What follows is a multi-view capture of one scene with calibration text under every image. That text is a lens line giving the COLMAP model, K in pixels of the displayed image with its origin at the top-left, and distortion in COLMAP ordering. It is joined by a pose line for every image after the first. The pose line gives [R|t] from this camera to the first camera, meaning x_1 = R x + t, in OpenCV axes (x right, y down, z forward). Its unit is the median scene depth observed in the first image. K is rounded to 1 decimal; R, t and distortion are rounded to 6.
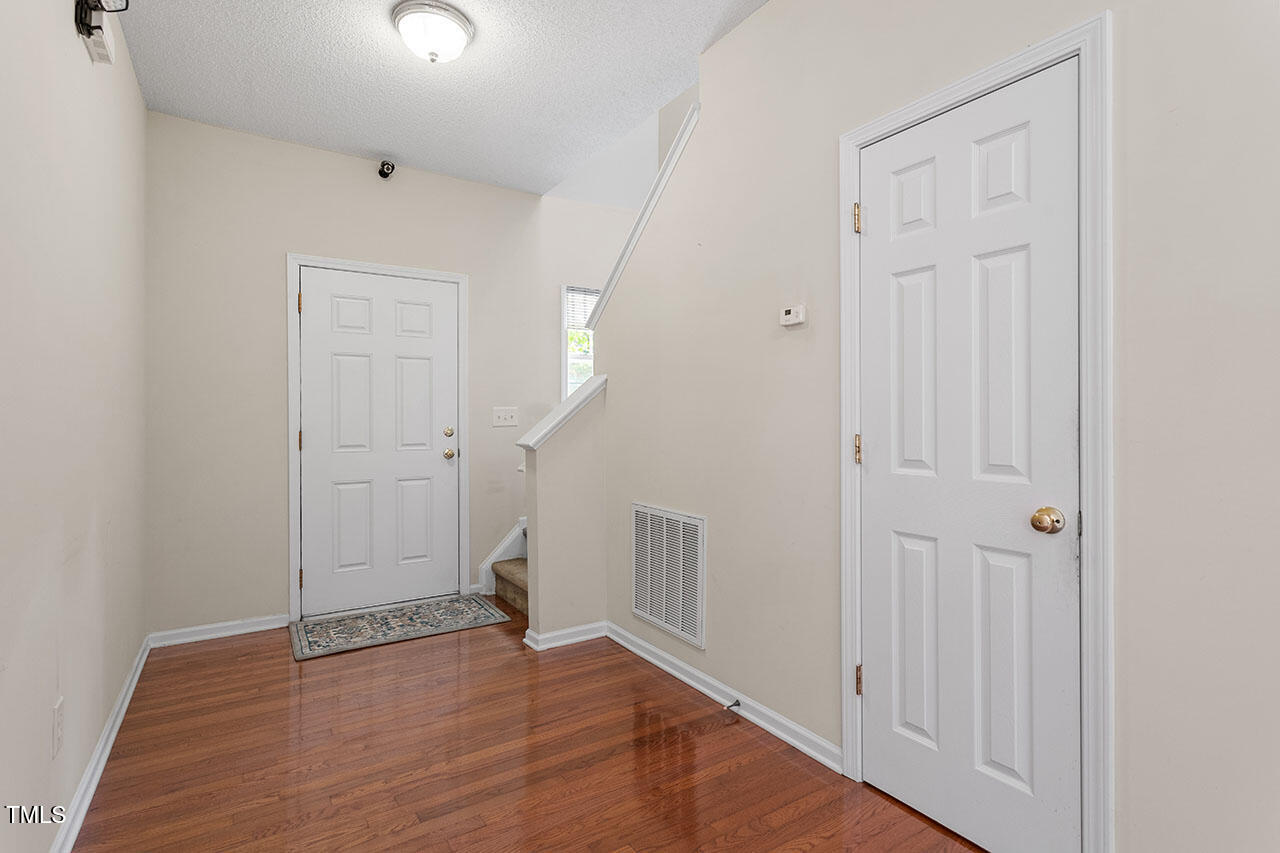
lens RADIAL K [[605.9, 0, 640.4], [0, 605.9, 423.8], [0, 0, 1]] dist [0.002001, 0.000690]
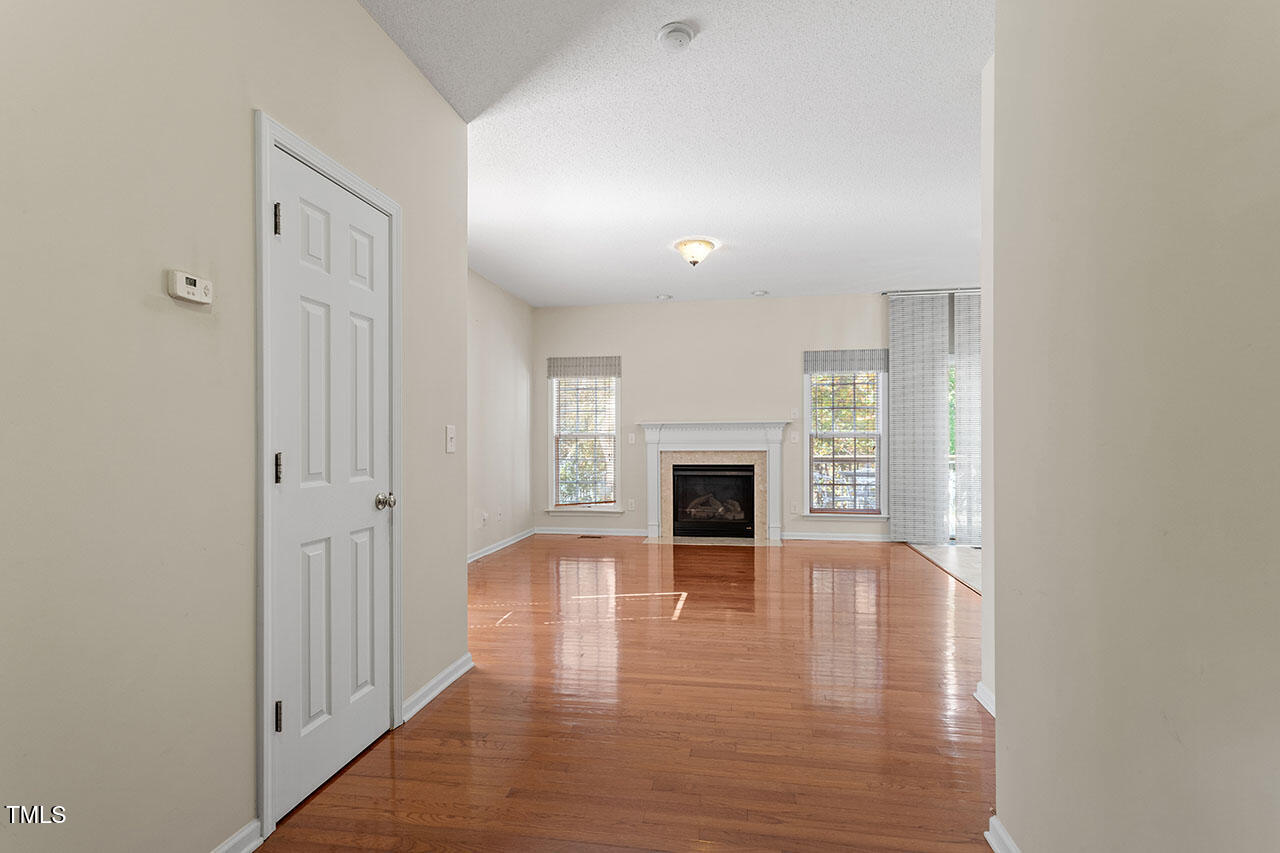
lens RADIAL K [[614.4, 0, 633.5], [0, 614.4, 434.9], [0, 0, 1]] dist [-0.002051, -0.000272]
pose [[-0.726649, 0.005509, 0.686987, -0.416290], [0.006590, 0.999978, -0.001049, -0.002532], [-0.686977, 0.003765, -0.726669, 0.796495]]
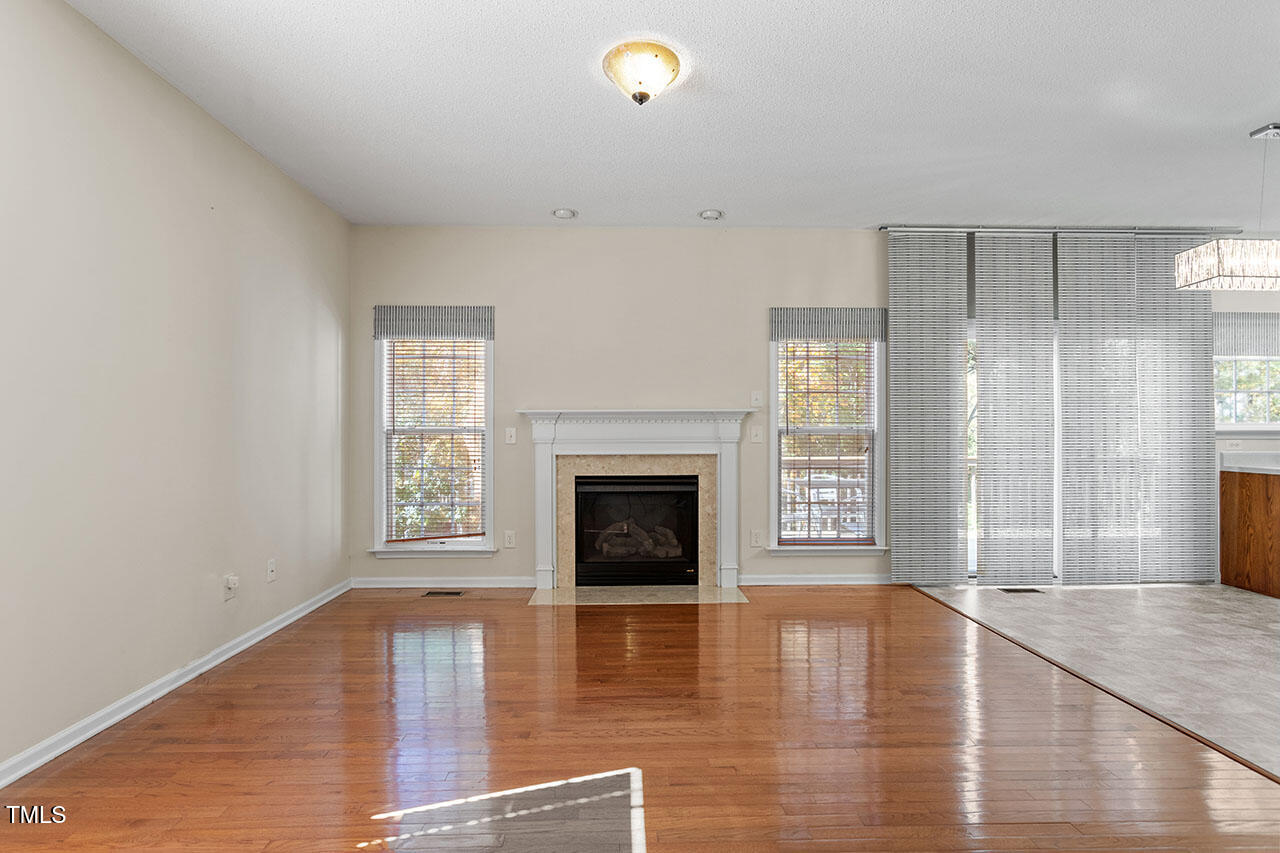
lens RADIAL K [[627.0, 0, 635.8], [0, 627.0, 431.2], [0, 0, 1]] dist [-0.005822, 0.000710]
pose [[-0.851159, 0.002576, 0.524902, 0.120275], [0.002809, 0.999996, -0.000354, -0.000483], [-0.524901, 0.001173, -0.851163, 0.256419]]
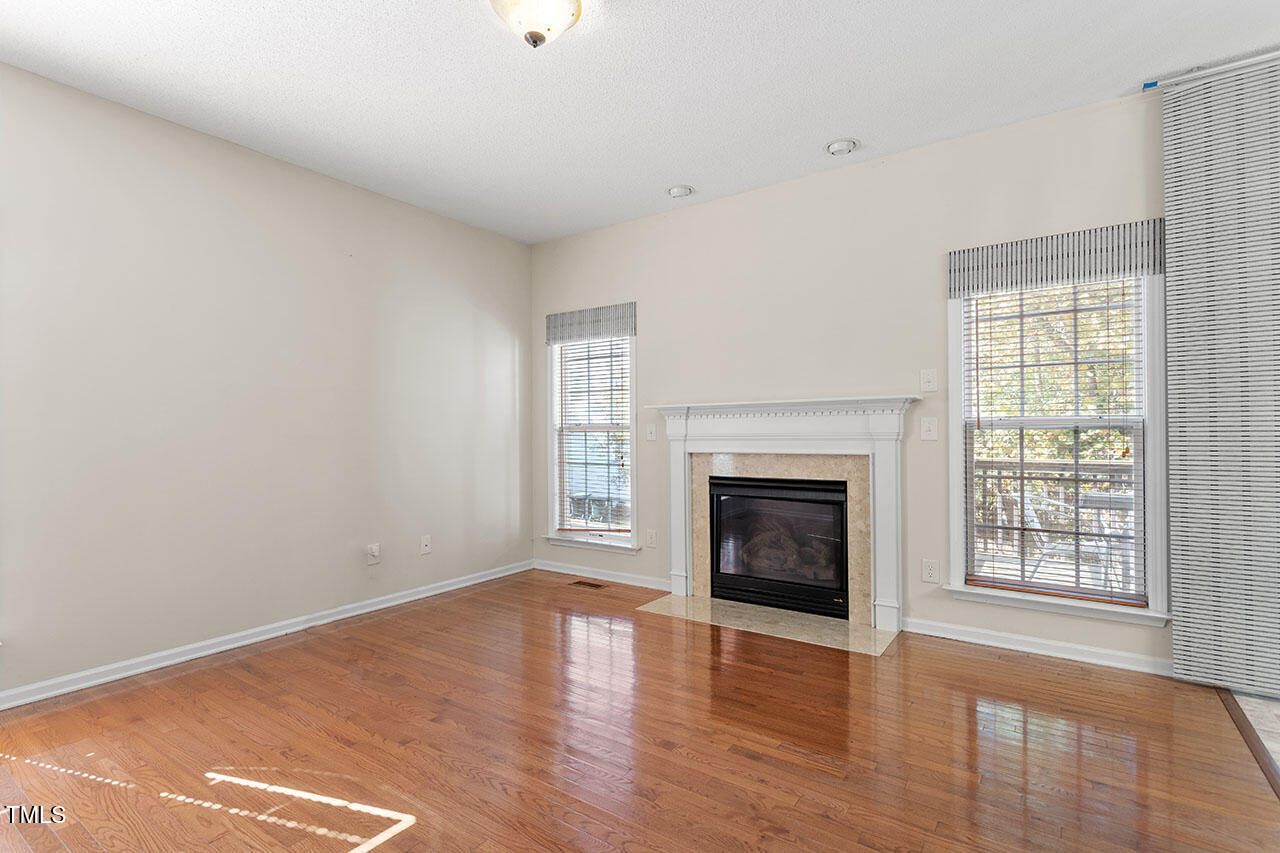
lens RADIAL K [[604.7, 0, 636.1], [0, 604.7, 427.3], [0, 0, 1]] dist [0.001417, 0.000360]
pose [[-0.373118, 0.007142, 0.927756, -0.129009], [0.012325, 0.999920, -0.002740, 0.001341], [-0.927702, 0.010412, -0.373176, -0.301672]]
